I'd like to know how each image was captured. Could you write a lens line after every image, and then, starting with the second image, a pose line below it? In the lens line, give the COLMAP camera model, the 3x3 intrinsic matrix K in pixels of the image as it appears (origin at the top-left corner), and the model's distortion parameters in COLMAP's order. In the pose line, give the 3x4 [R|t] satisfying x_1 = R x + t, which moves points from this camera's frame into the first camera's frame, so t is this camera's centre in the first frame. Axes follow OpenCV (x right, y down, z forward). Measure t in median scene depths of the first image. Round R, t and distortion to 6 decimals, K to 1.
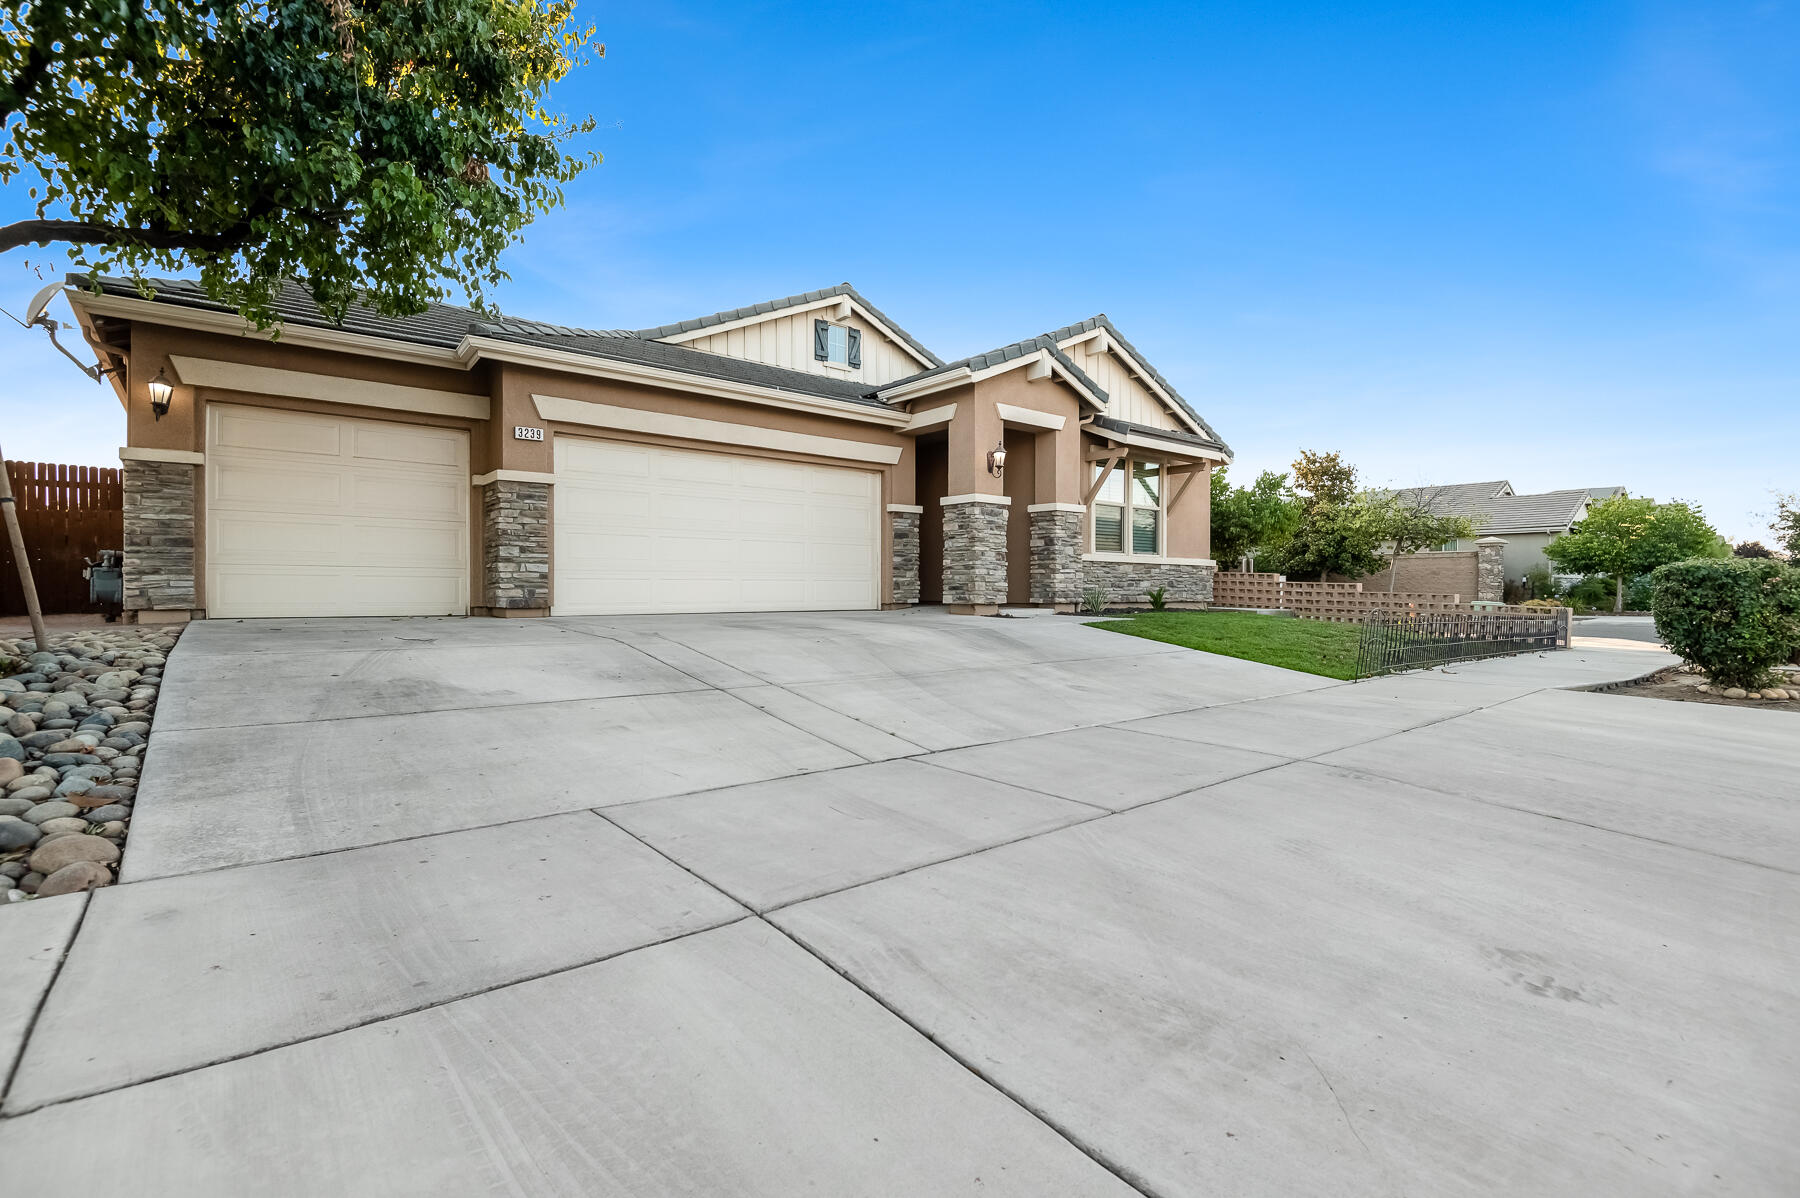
lens RADIAL K [[828.0, 0, 898.2], [0, 828.0, 592.2], [0, 0, 1]] dist [-0.019756, -0.003578]
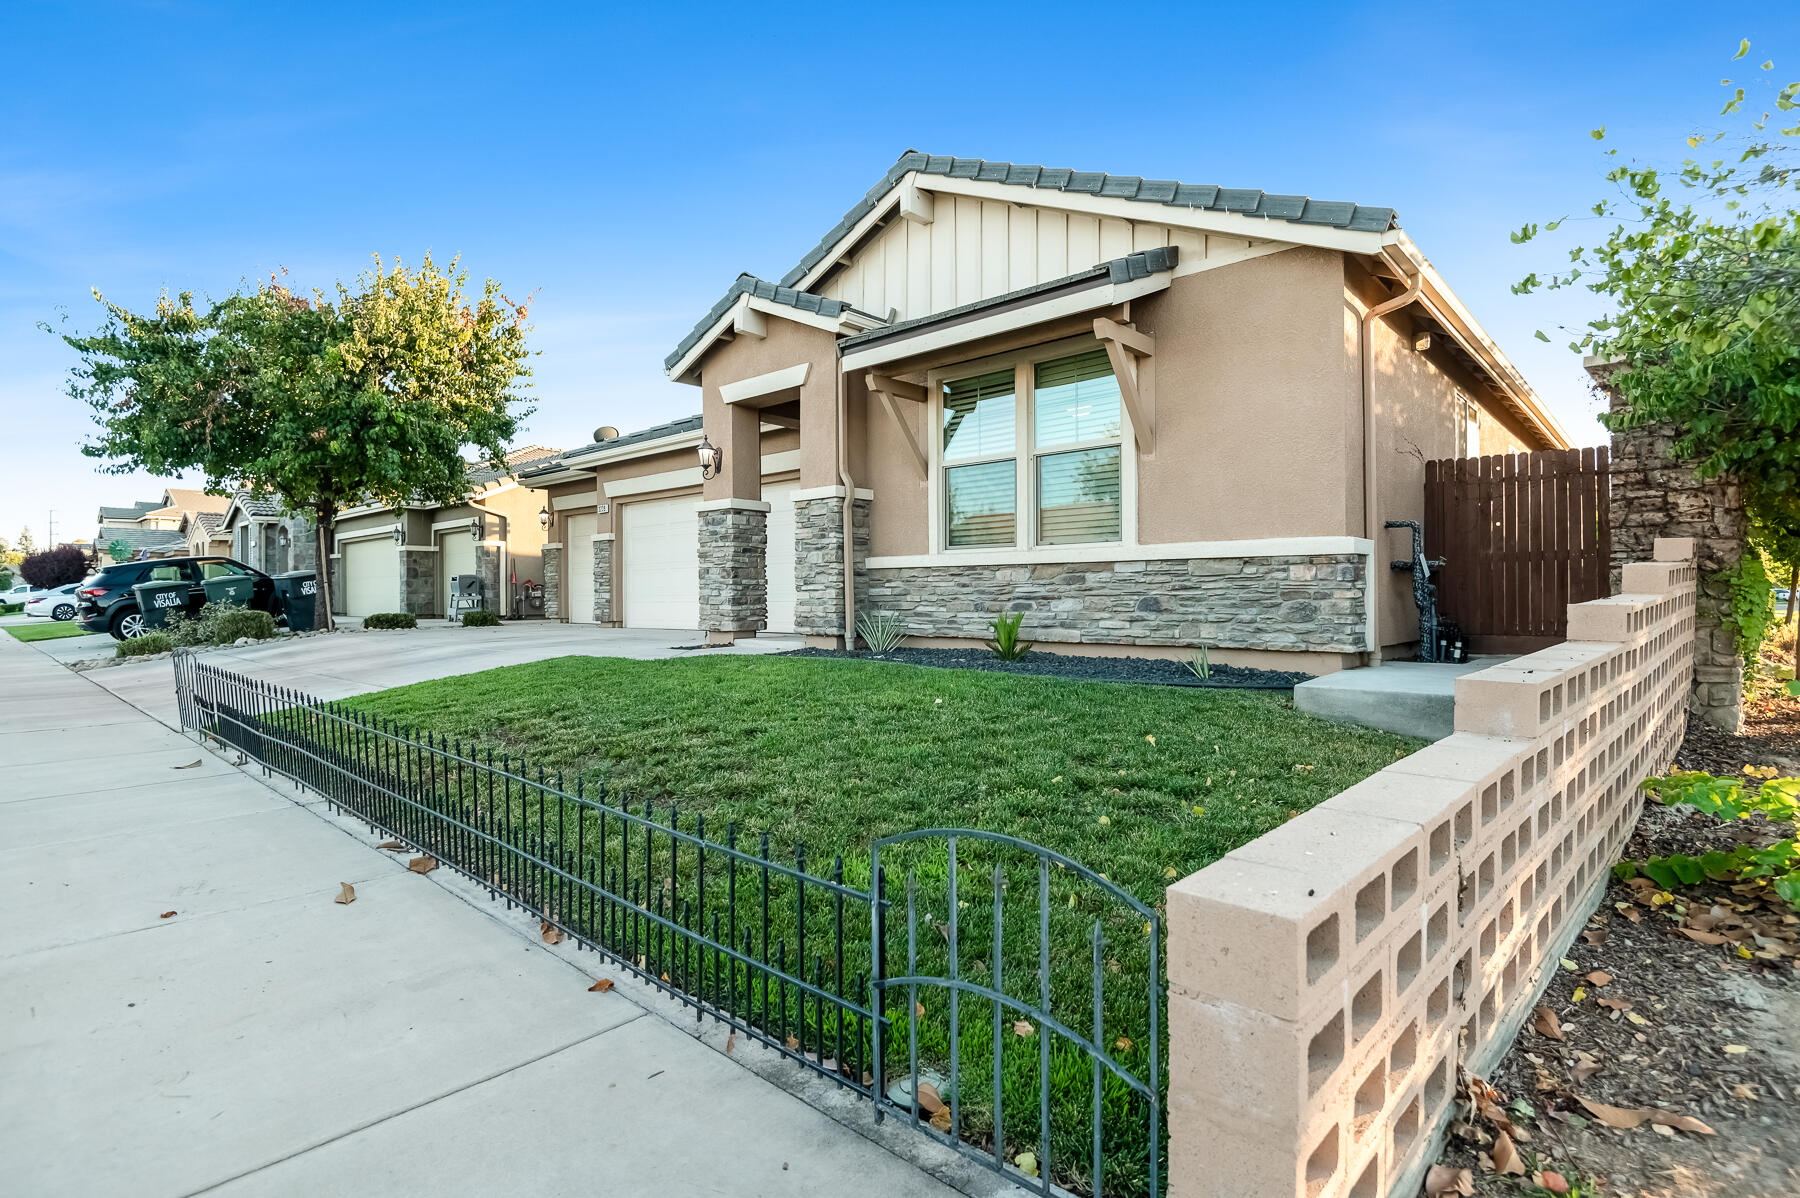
lens RADIAL K [[888.4, 0, 905.2], [0, 888.4, 608.1], [0, 0, 1]] dist [-0.021876, -0.004204]
pose [[0.141893, 0.008598, -0.989845, 0.934973], [0.000774, 0.999961, 0.008797, -0.014933], [0.989882, -0.002014, 0.141881, 0.967142]]
